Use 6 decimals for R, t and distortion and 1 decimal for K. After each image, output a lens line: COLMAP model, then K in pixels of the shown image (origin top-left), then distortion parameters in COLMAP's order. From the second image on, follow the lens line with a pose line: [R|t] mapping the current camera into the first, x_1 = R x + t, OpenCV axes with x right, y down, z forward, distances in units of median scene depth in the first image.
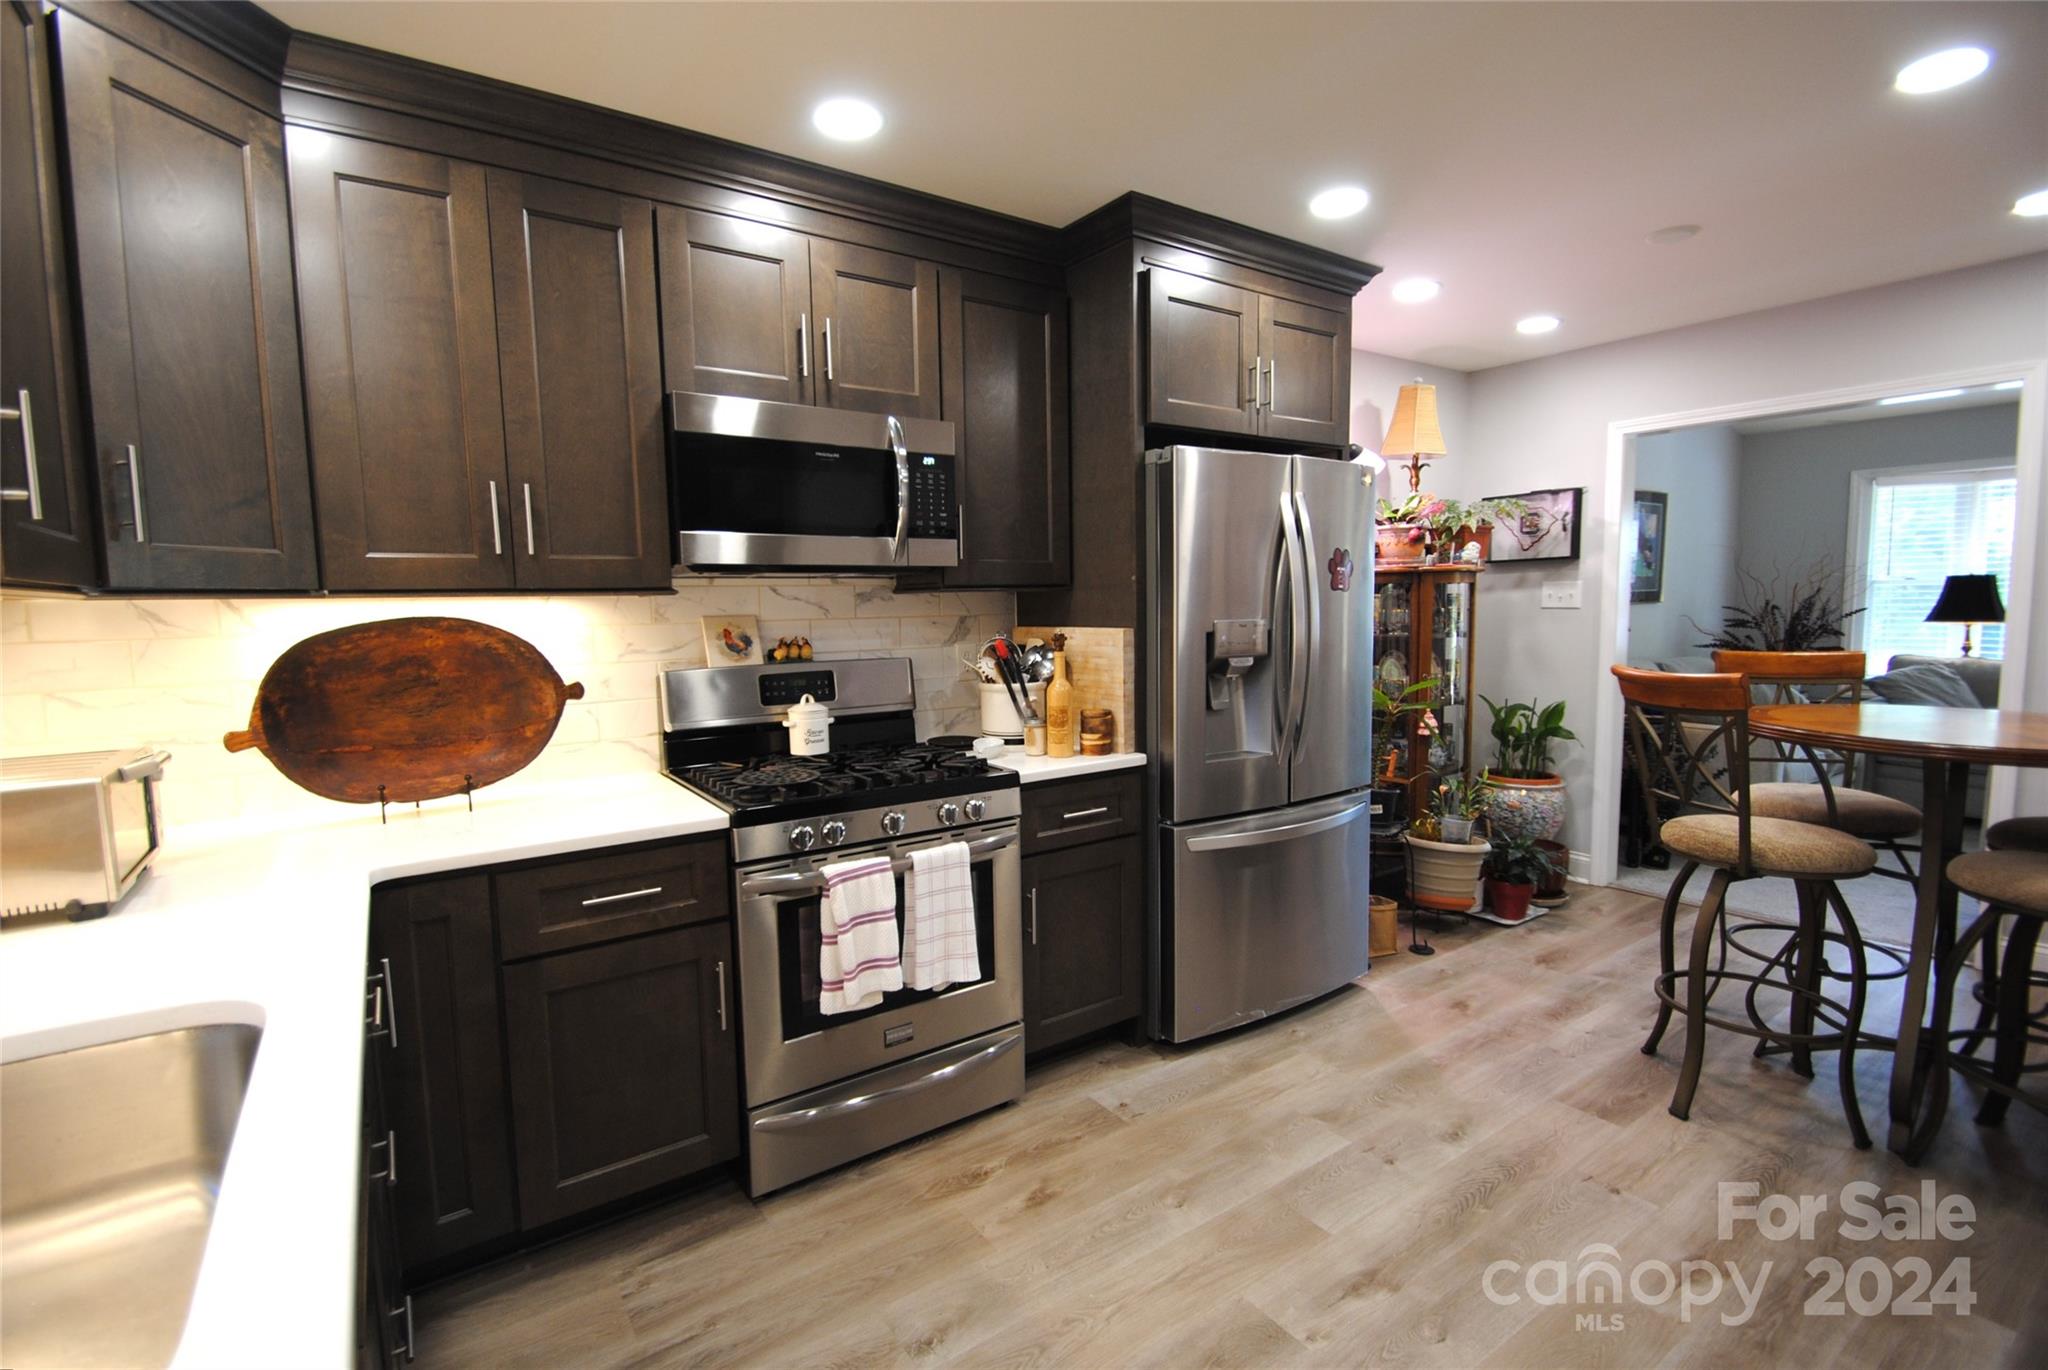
lens RADIAL K [[902.8, 0, 997.6], [0, 902.8, 680.7], [0, 0, 1]] dist [0.000277, -0.000339]
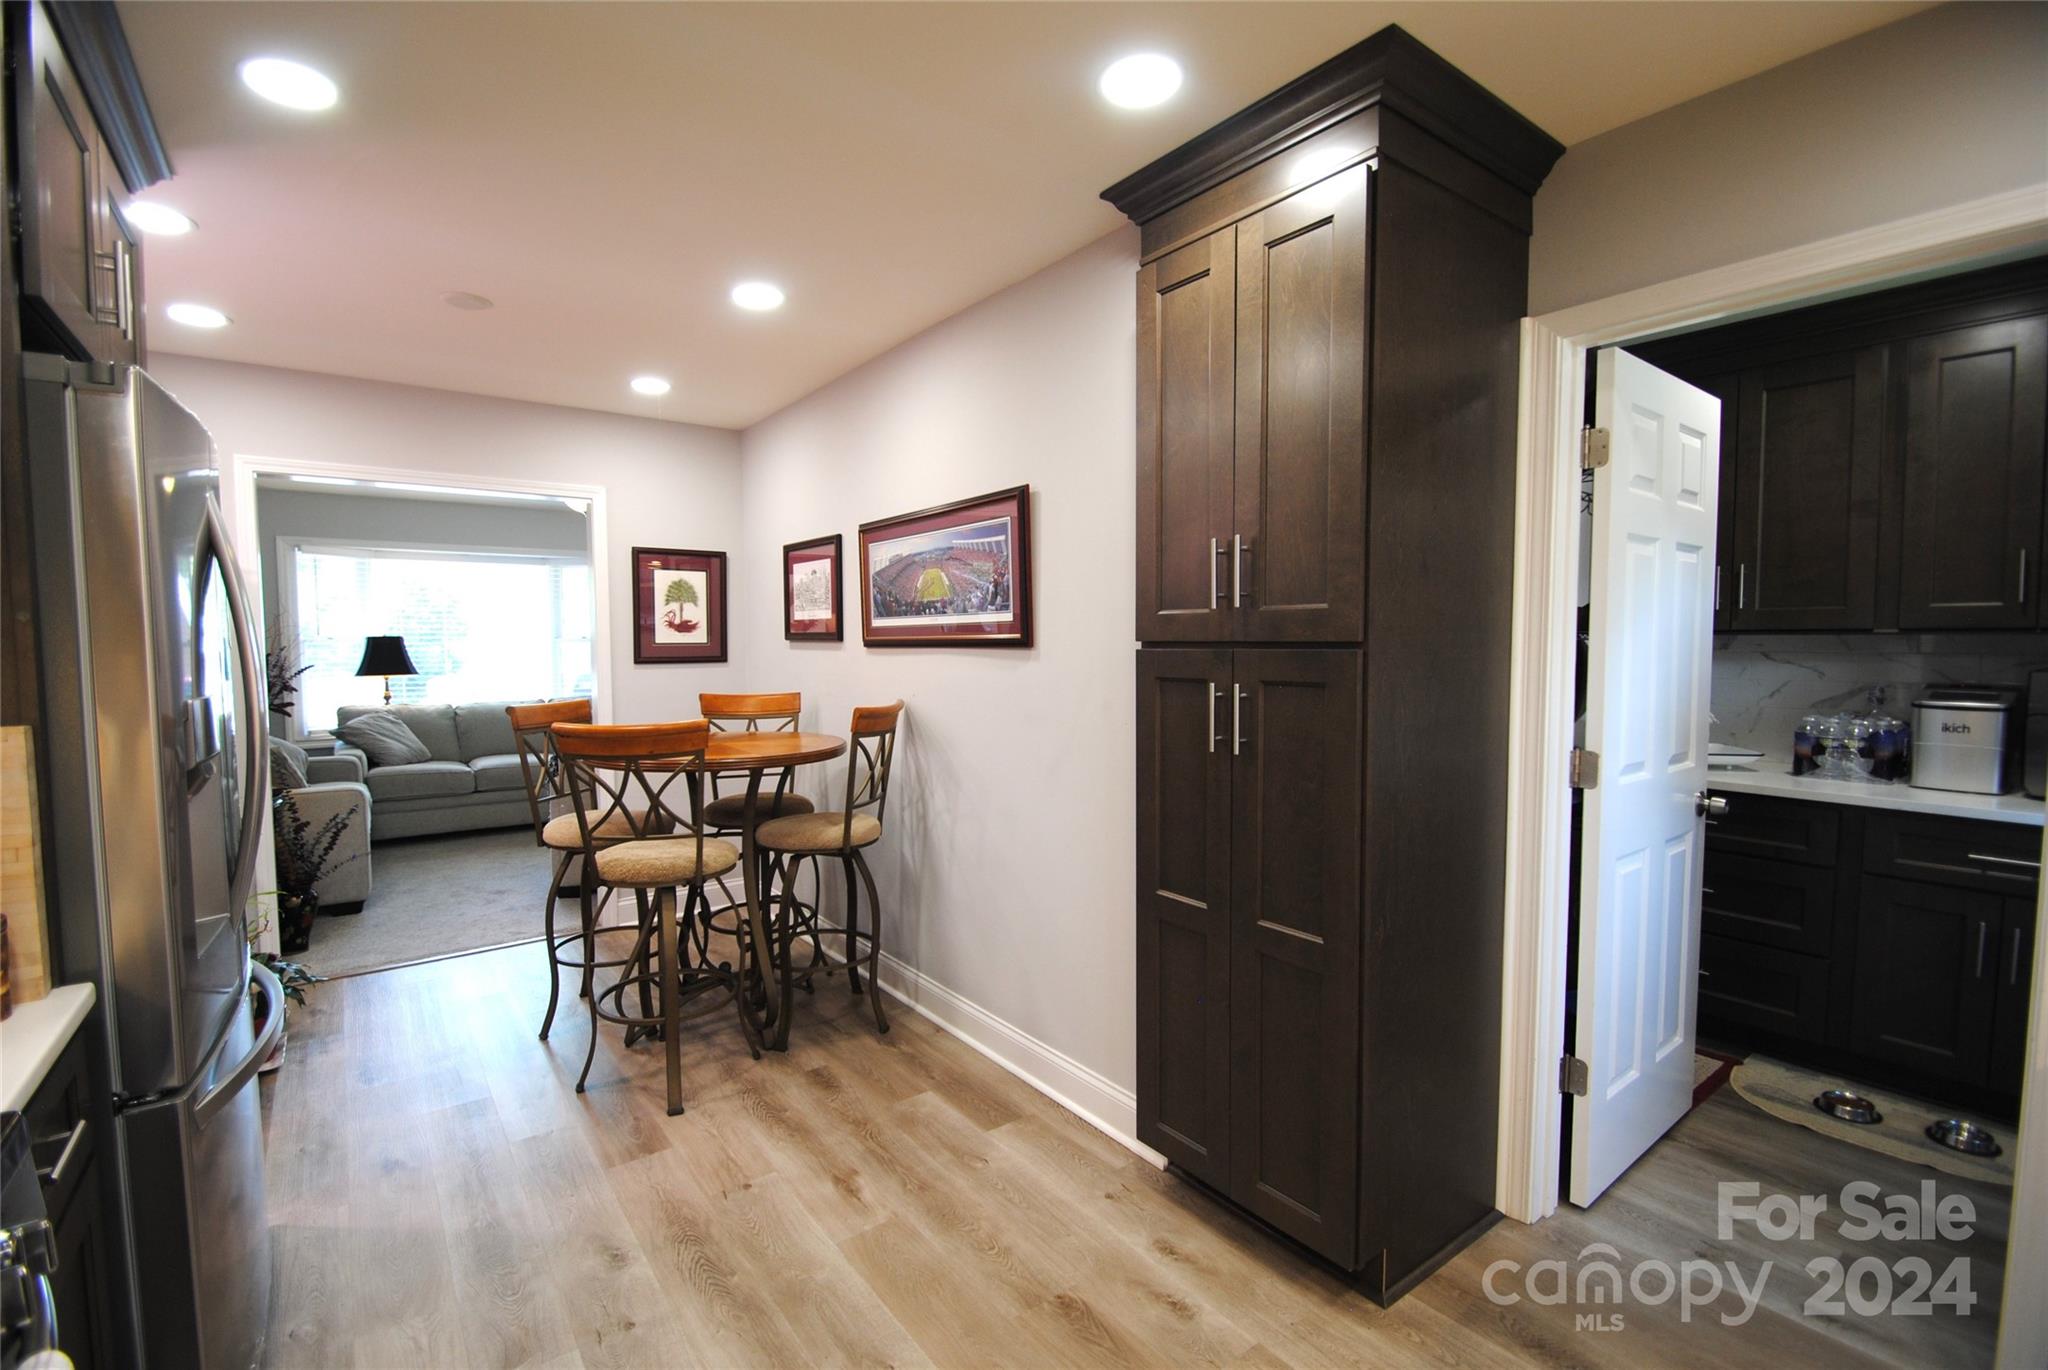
lens RADIAL K [[895.4, 0, 1024.0], [0, 895.4, 685.0], [0, 0, 1]] dist [0.000406, -0.000084]
pose [[-0.050510, -0.040409, 0.997906, -0.375577], [0.097323, 0.994227, 0.045186, -0.062834], [-0.993970, 0.099402, -0.046286, 0.573156]]
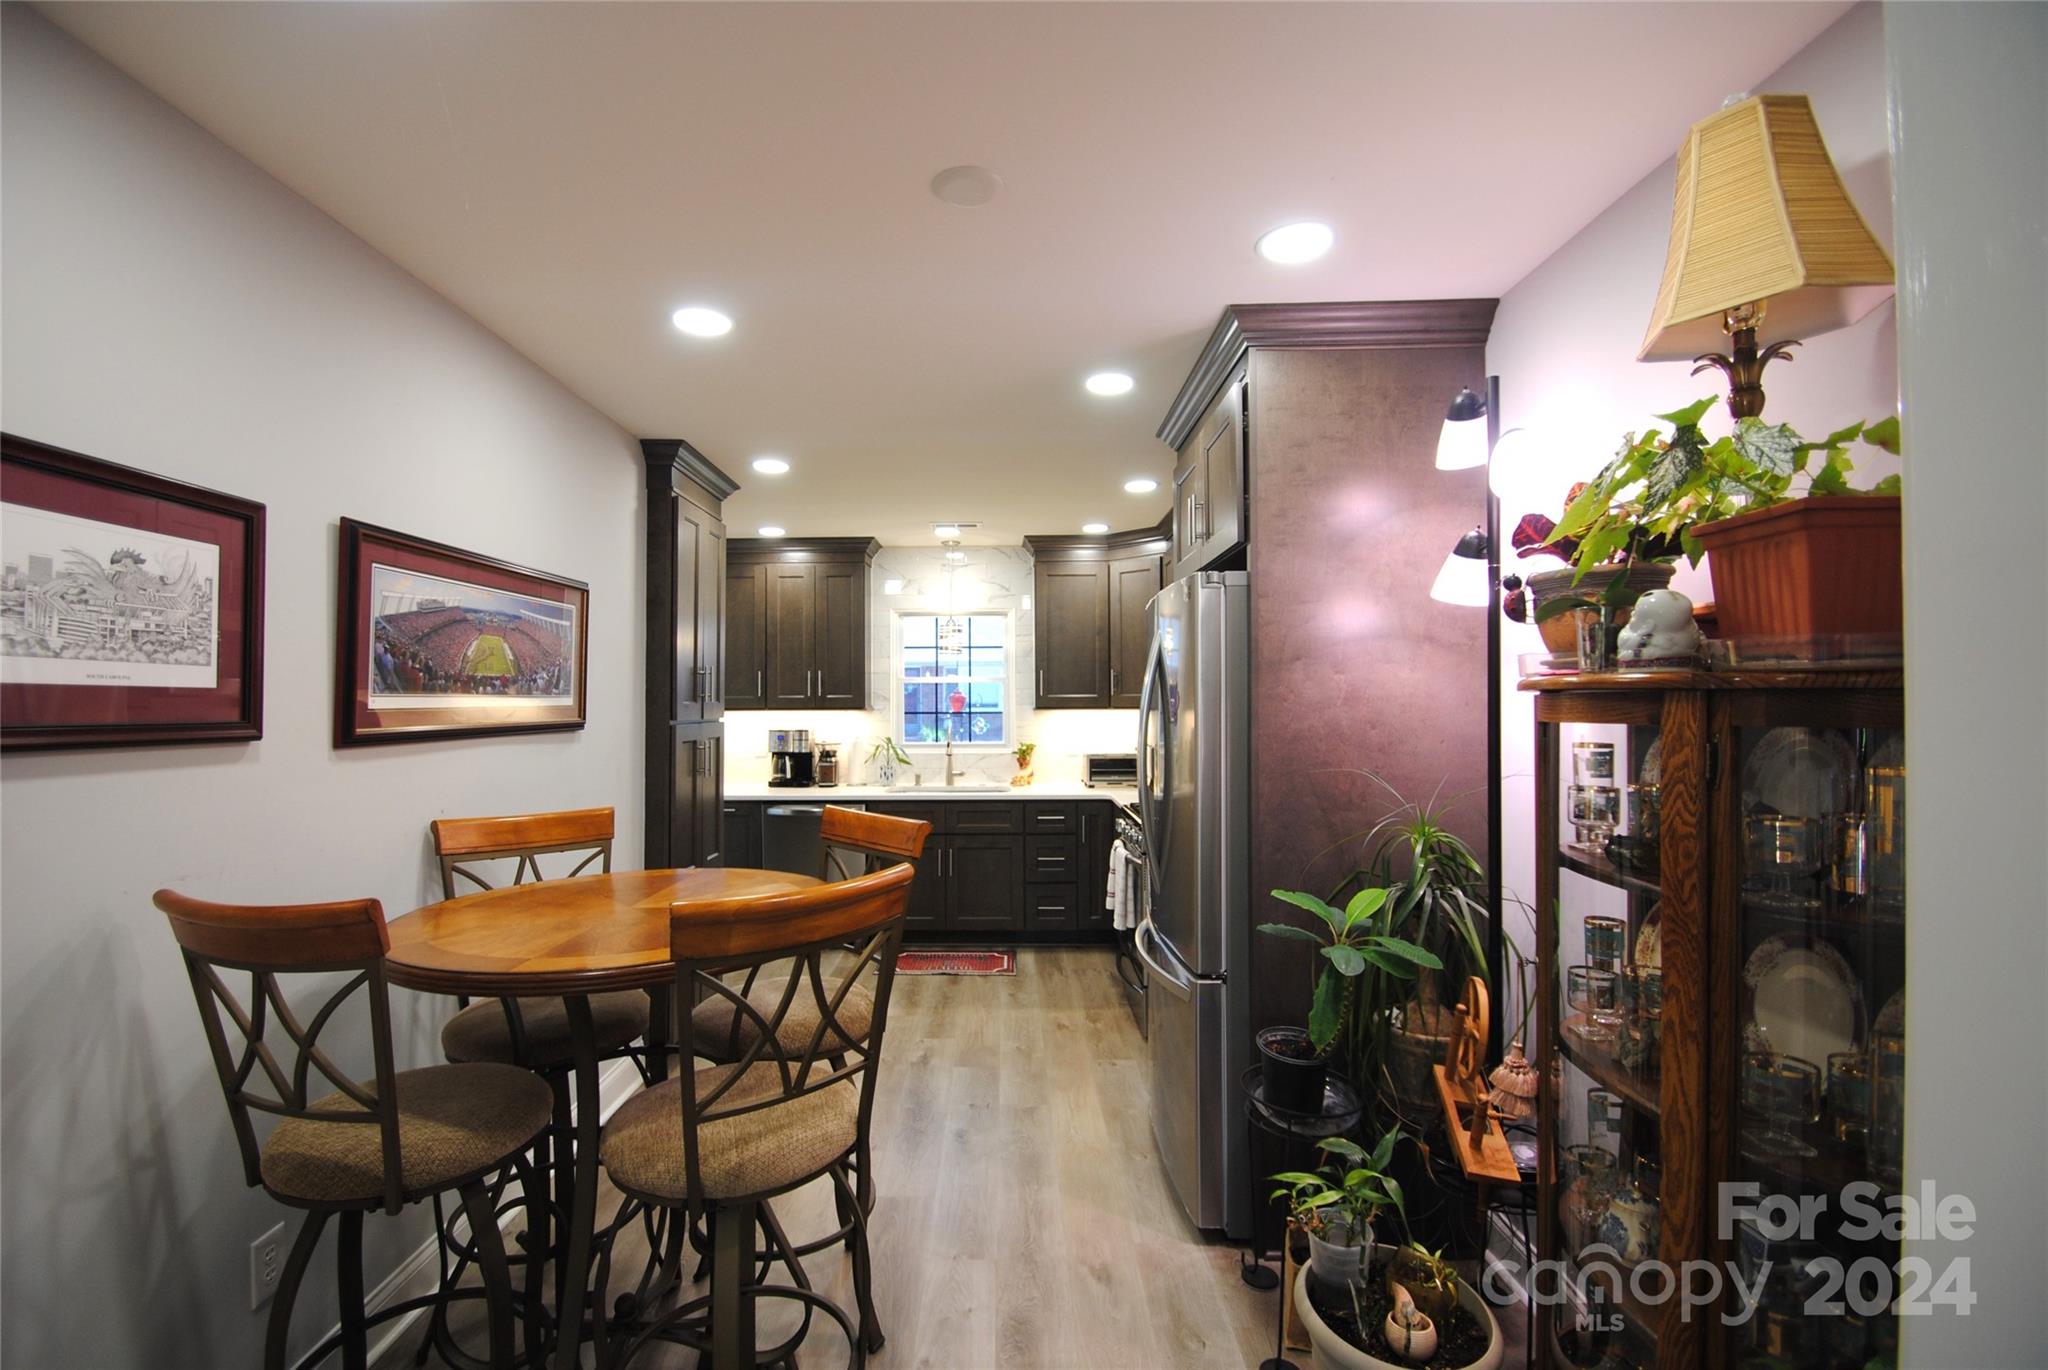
lens RADIAL K [[864.3, 0, 1024.0], [0, 864.3, 685.0], [0, 0, 1]] dist [-0.000683, -0.000044]
pose [[-0.523745, 0.002831, -0.851871, 1.549523], [-0.061375, 0.997270, 0.041049, -0.213742], [0.849661, 0.073783, -0.522141, 1.713345]]
